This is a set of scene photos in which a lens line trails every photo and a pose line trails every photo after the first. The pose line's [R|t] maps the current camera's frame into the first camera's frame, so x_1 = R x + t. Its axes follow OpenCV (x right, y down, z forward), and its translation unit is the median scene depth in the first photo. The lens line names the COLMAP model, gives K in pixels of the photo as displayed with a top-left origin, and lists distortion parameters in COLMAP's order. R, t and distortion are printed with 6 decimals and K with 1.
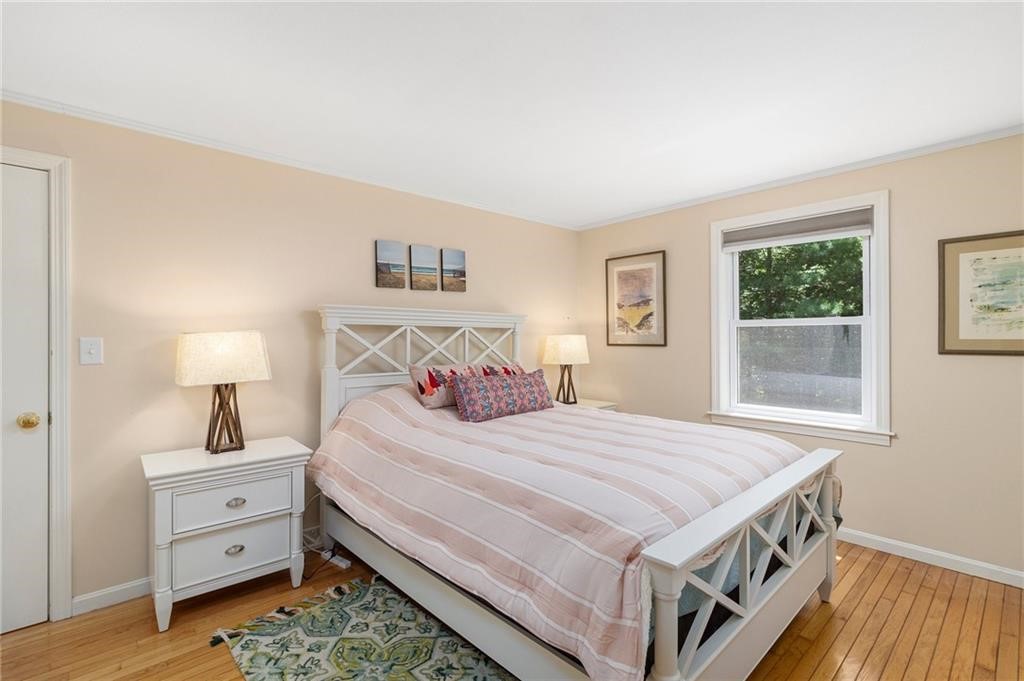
lens RADIAL K [[475.7, 0, 512.0], [0, 475.7, 340.5], [0, 0, 1]] dist [-0.000380, 0.000037]
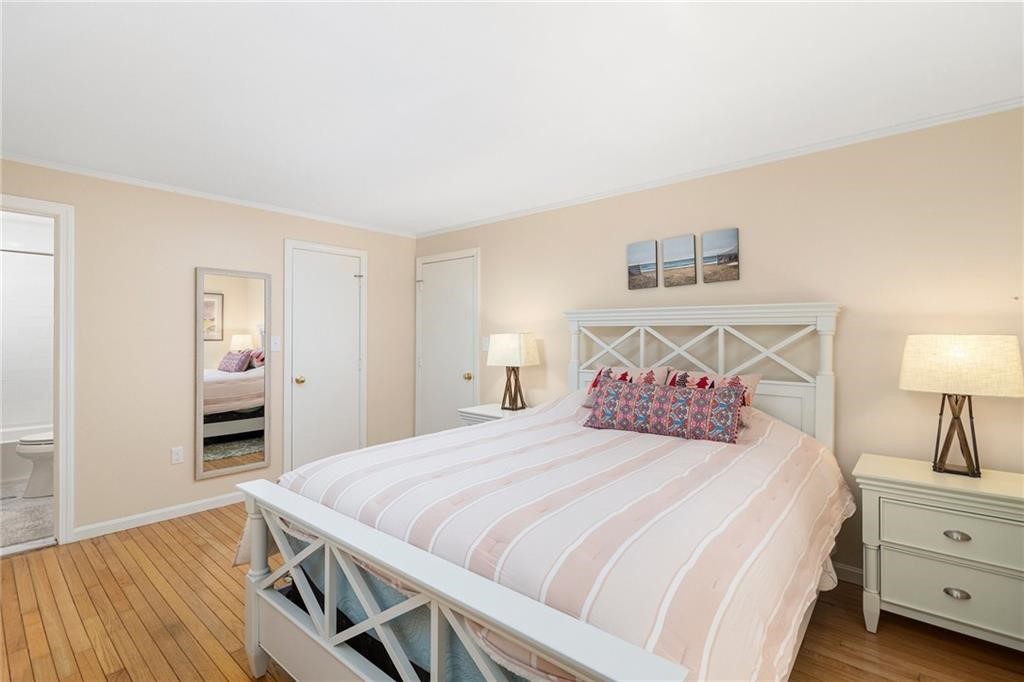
lens RADIAL K [[464.9, 0, 512.0], [0, 464.9, 341.0], [0, 0, 1]] dist [-0.017095, 0.000056]
pose [[0.123114, 0.006174, -0.992373, 1.839476], [-0.012001, 0.999917, 0.004732, -0.004318], [0.992320, 0.011327, 0.123178, 1.637027]]
